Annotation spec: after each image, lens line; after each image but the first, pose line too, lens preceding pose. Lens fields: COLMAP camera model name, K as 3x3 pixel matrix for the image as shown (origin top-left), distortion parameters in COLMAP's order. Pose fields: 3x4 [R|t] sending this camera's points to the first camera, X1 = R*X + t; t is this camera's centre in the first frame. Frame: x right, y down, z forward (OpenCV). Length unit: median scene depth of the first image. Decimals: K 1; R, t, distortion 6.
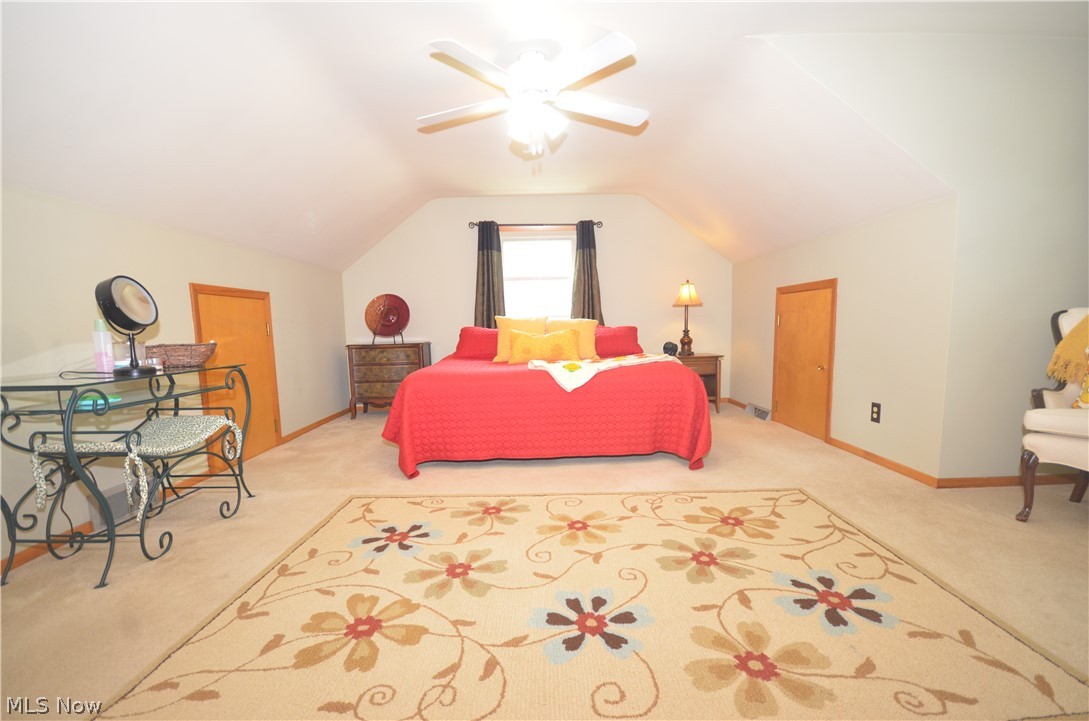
lens RADIAL K [[473.0, 0, 546.6], [0, 473.0, 371.7], [0, 0, 1]] dist [0.006586, -0.009818]
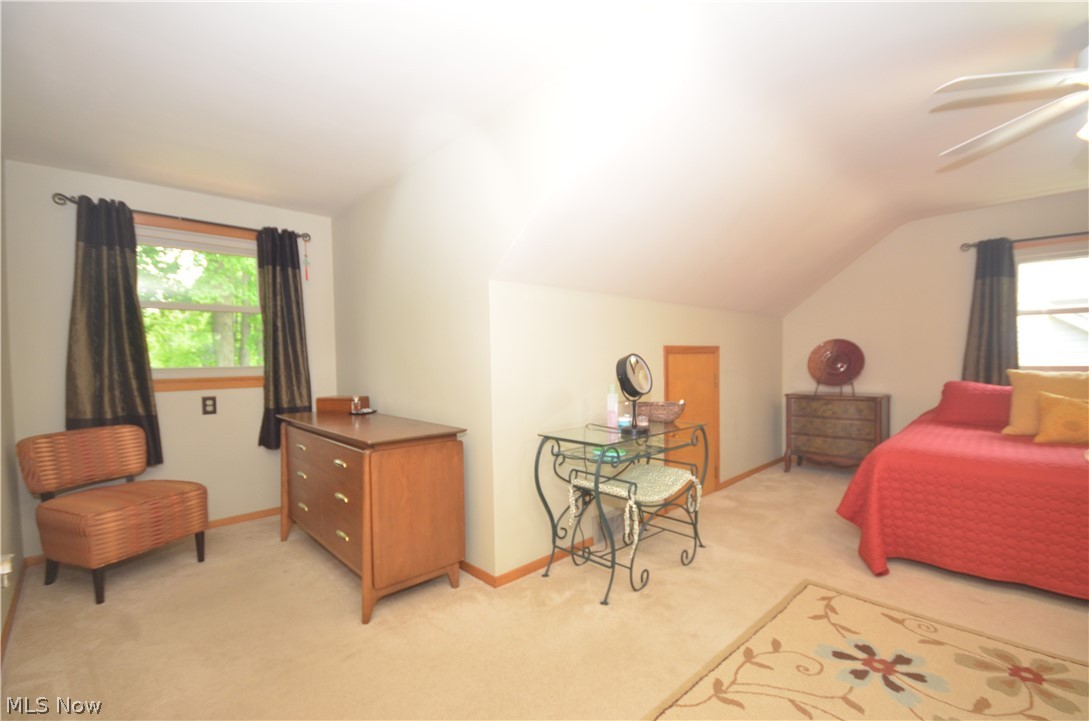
lens RADIAL K [[473.0, 0, 535.6], [0, 473.0, 361.8], [0, 0, 1]] dist [0.006586, -0.009818]
pose [[0.679186, 0.024178, -0.733568, -0.121630], [-0.070293, 0.997006, -0.032222, -0.096954], [0.730592, 0.073450, 0.678852, -0.024205]]
